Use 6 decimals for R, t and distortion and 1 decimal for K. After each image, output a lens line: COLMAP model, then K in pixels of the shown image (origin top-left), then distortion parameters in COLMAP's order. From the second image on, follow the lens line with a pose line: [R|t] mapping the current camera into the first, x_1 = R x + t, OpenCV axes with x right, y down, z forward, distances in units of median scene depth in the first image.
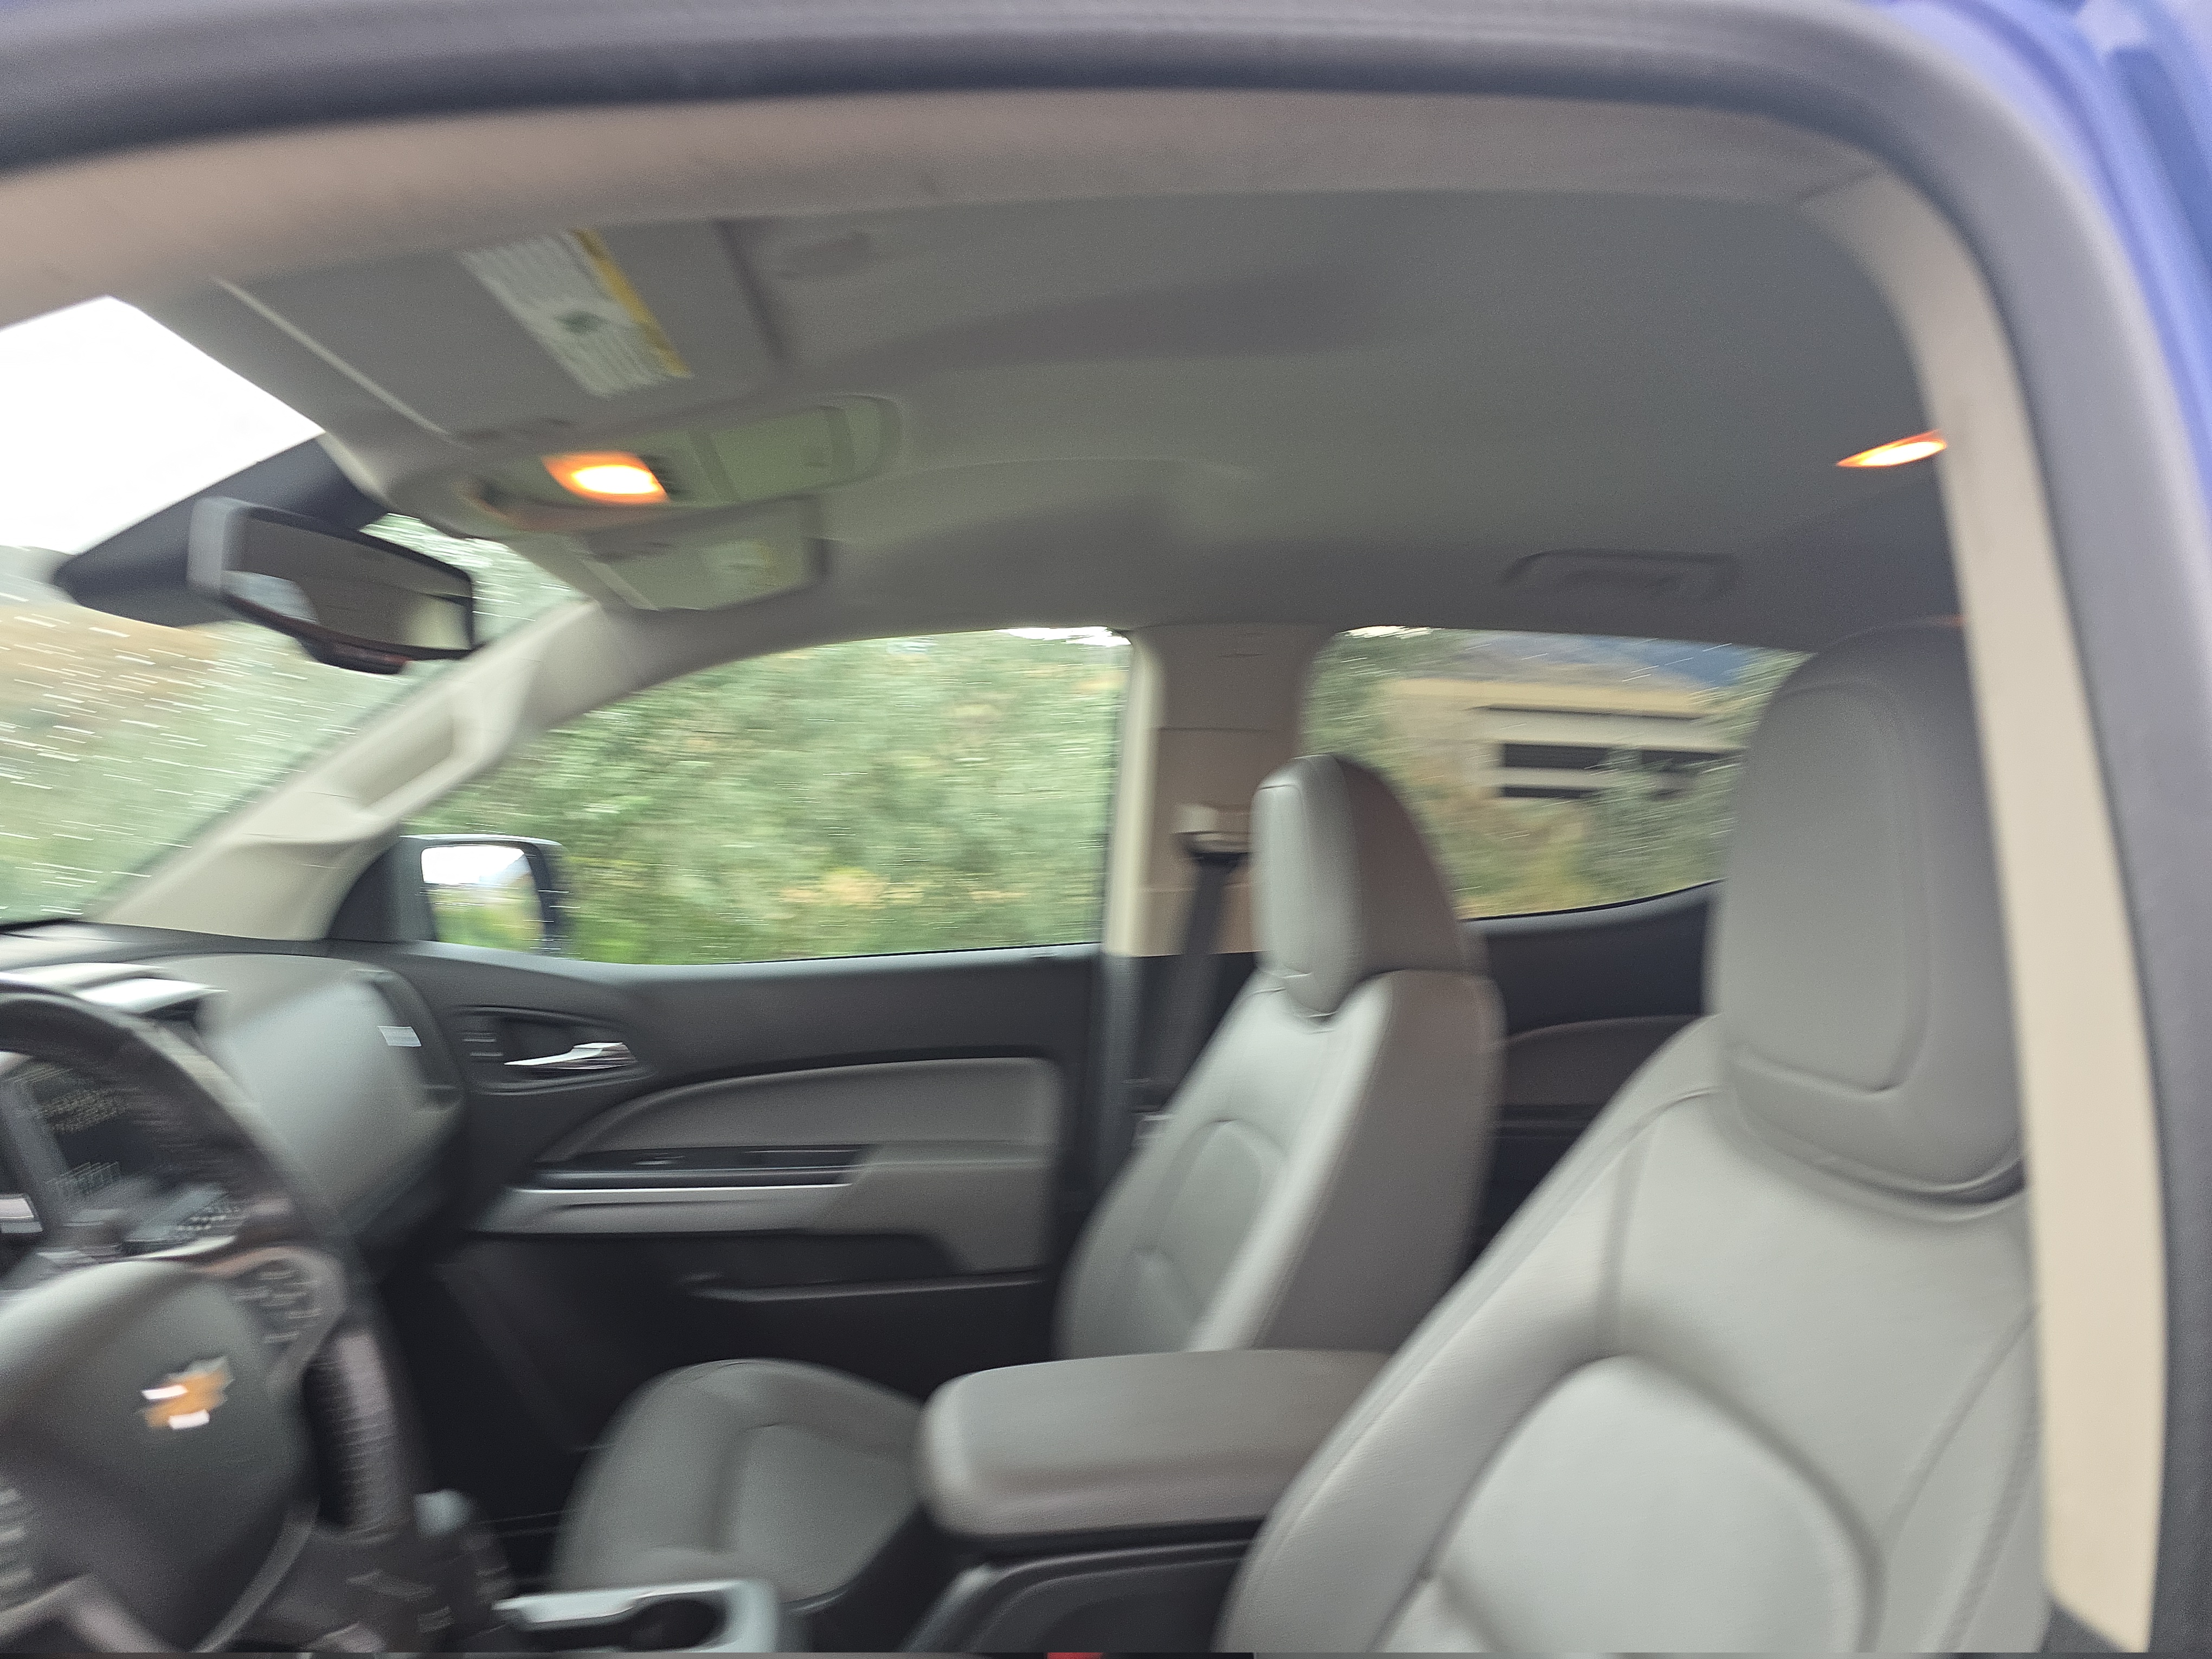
lens RADIAL K [[1471.3, 0, 1108.3], [0, 1471.3, 887.0], [0, 0, 1]] dist [-0.000873, -0.029383]
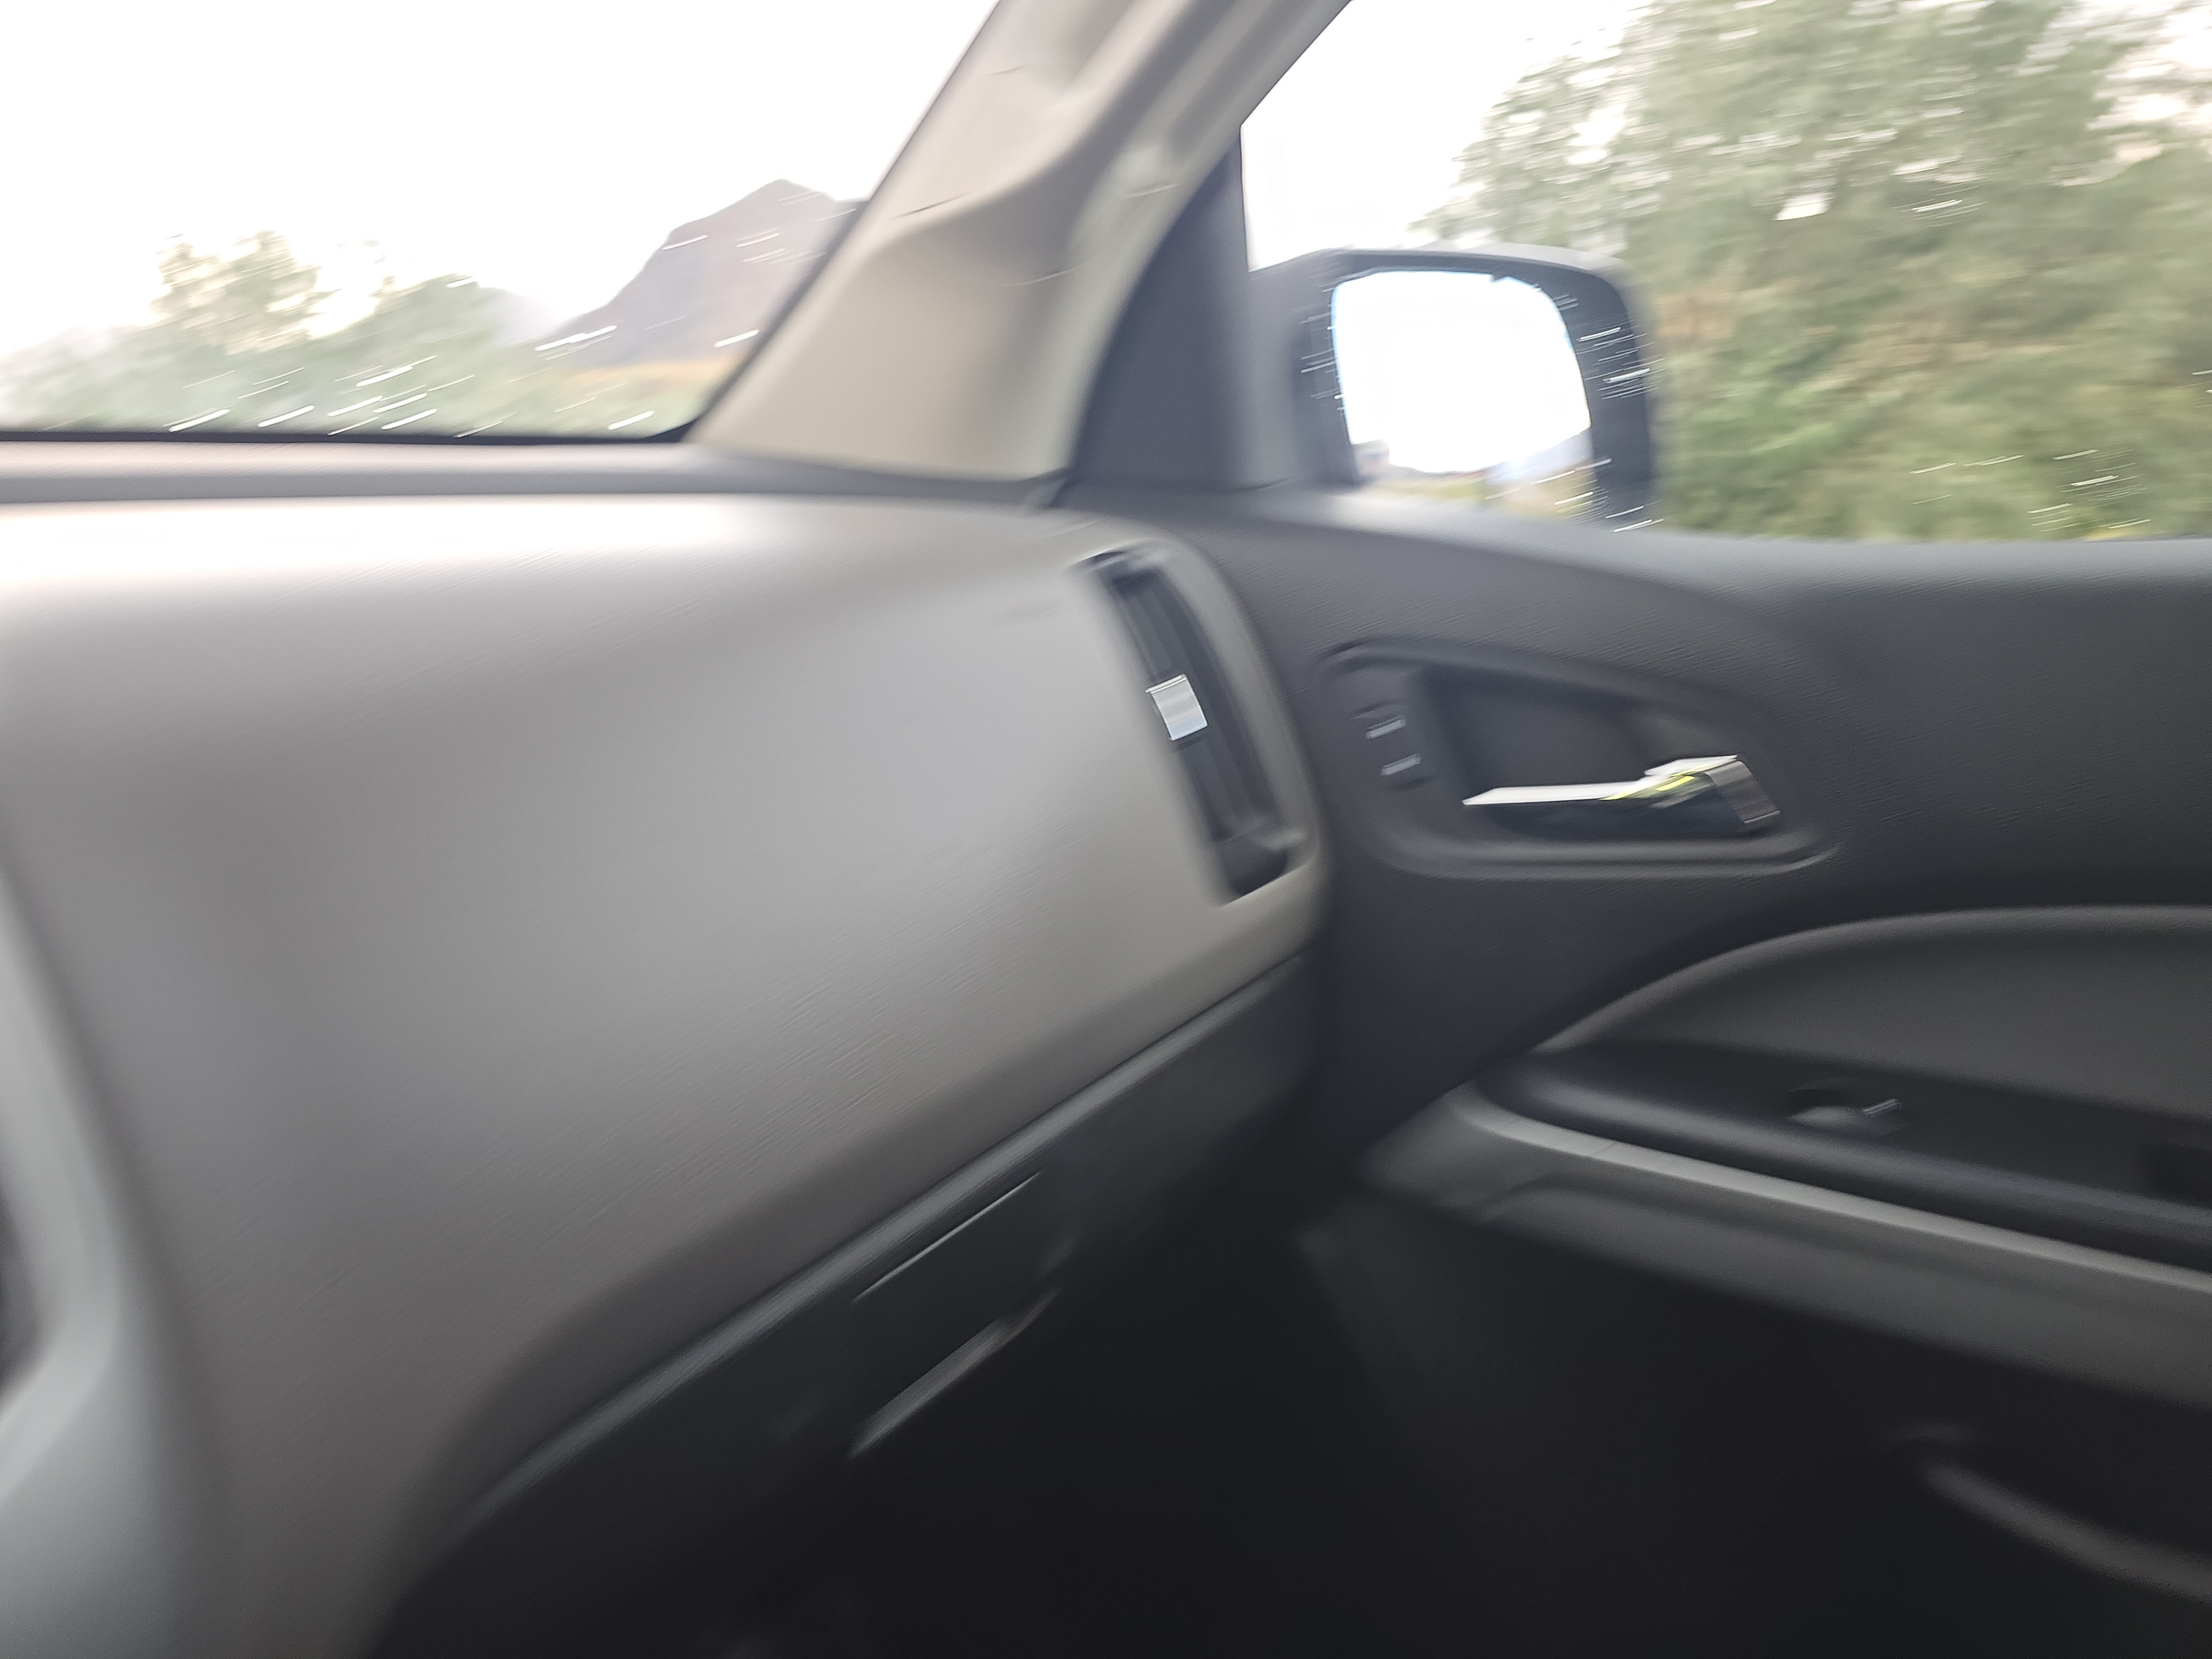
lens RADIAL K [[1515.8, 0, 1096.4], [0, 1515.8, 837.5], [0, 0, 1]] dist [0.055661, -0.066606]
pose [[0.737119, 0.103604, -0.667774, -0.209791], [0.019212, 0.984565, 0.173960, 0.060362], [0.675489, -0.141059, 0.723752, 0.646834]]
